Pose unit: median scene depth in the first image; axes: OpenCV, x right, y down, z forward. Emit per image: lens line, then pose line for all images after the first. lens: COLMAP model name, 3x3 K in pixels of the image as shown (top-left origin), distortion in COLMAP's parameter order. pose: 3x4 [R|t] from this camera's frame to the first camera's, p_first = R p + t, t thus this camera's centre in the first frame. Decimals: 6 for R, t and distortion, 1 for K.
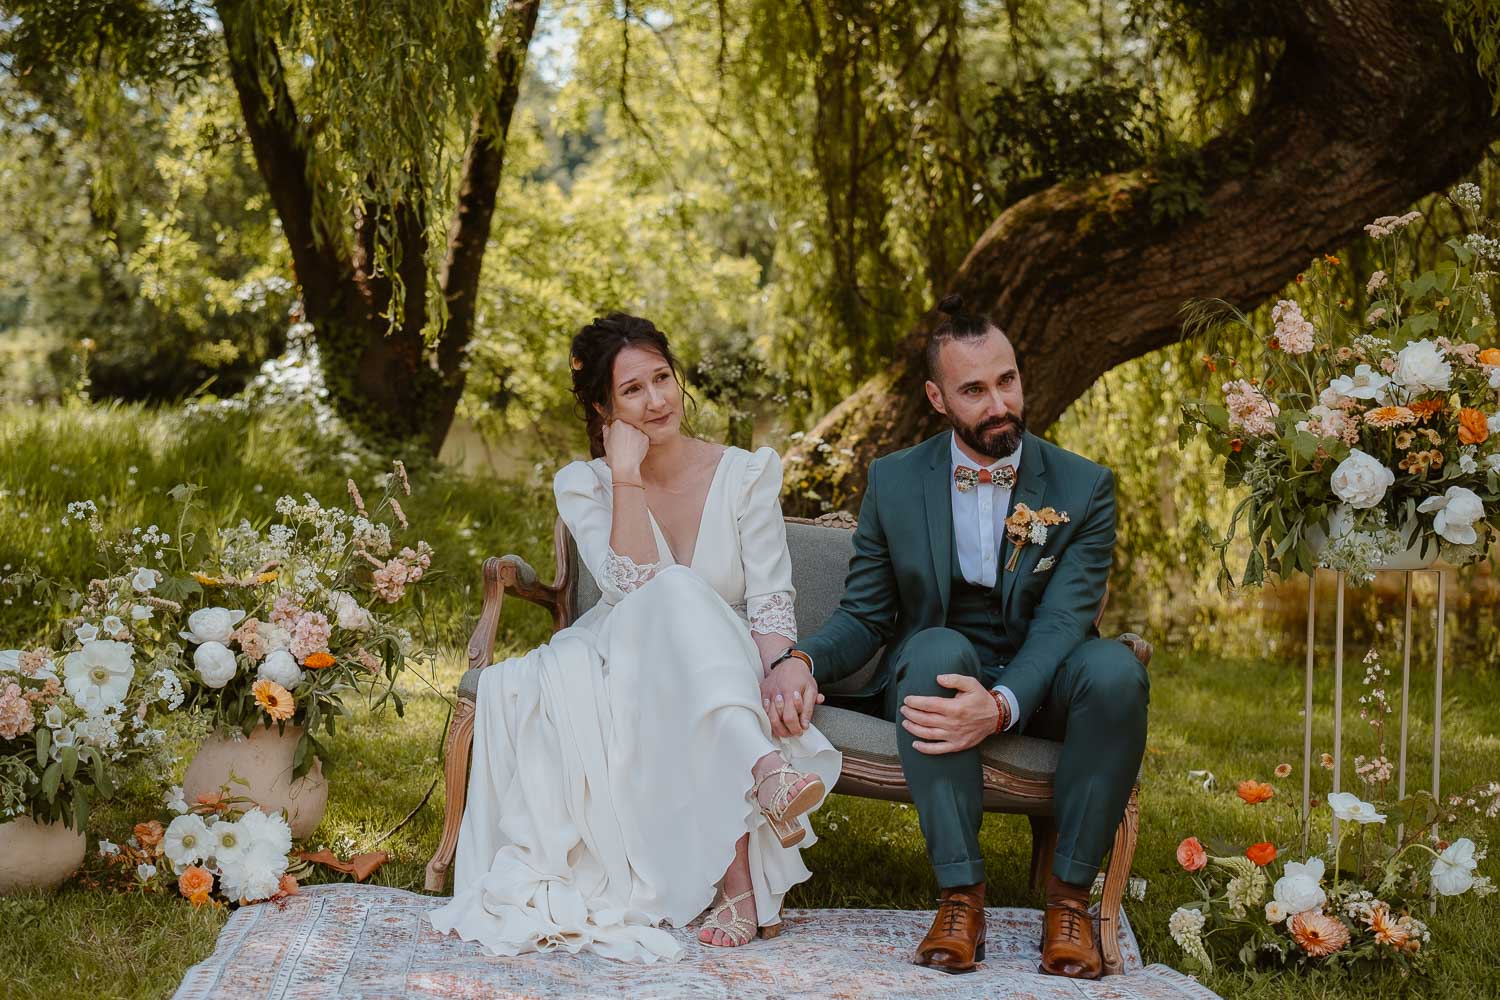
lens RADIAL K [[2254.0, 0, 750.0], [0, 2254.0, 500.0], [0, 0, 1]] dist [0.003728, 0.009468]
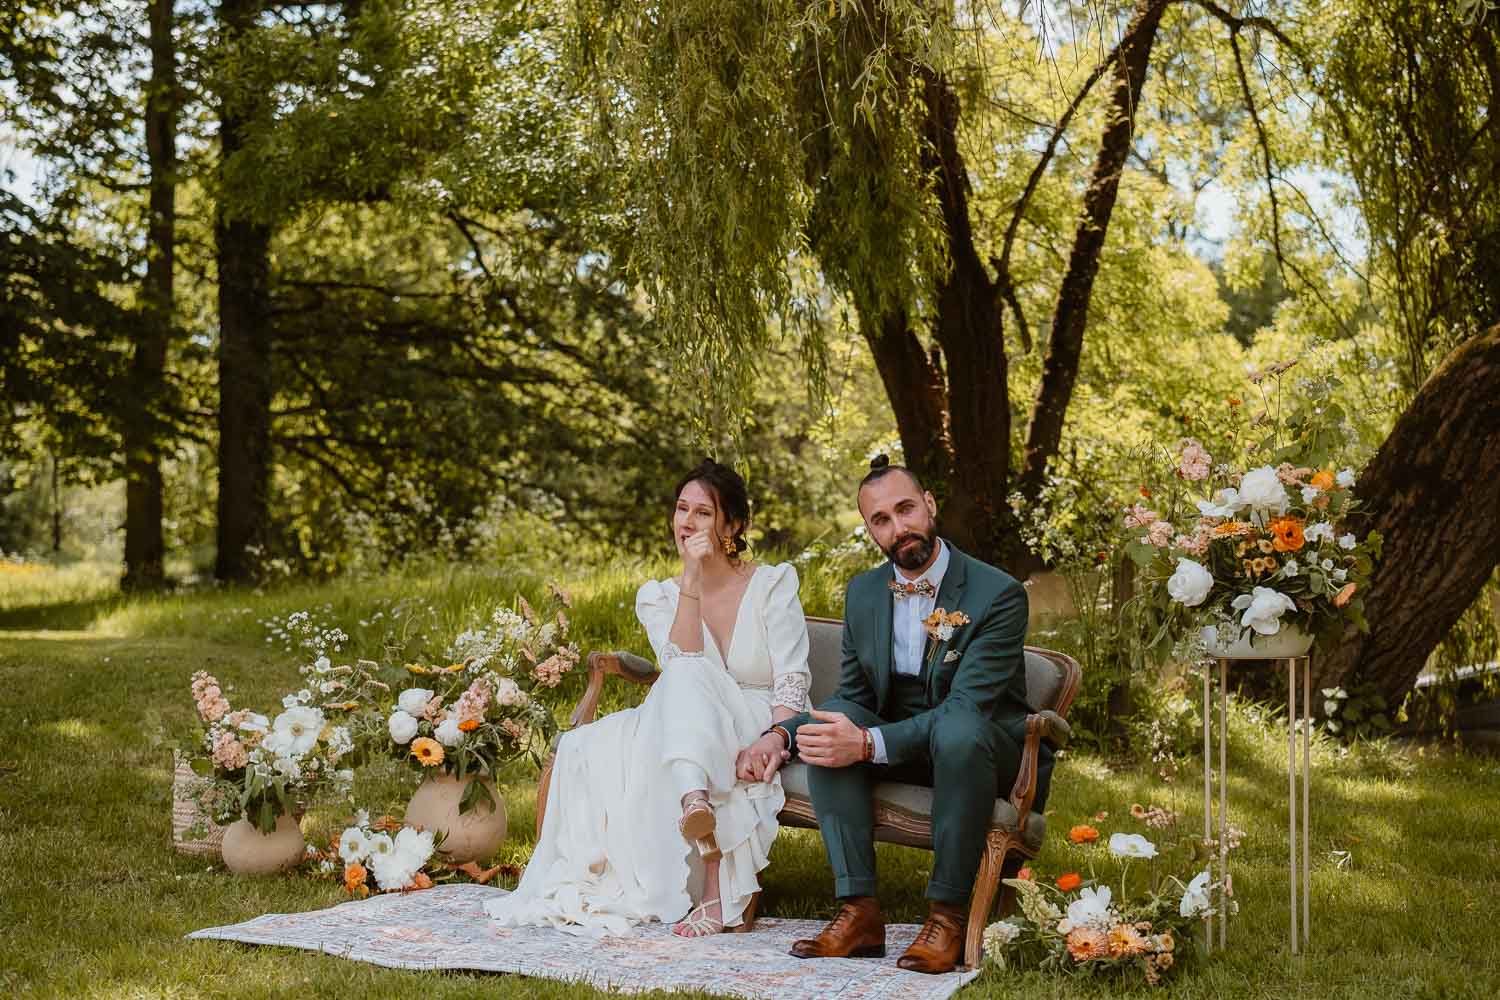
lens RADIAL K [[2254.0, 0, 750.0], [0, 2254.0, 500.0], [0, 0, 1]] dist [0.003728, 0.009468]
pose [[0.909440, -0.034225, -0.414425, 0.566517], [0.006576, 0.997666, -0.067962, 0.027964], [0.415783, 0.059082, 0.907543, -0.214658]]
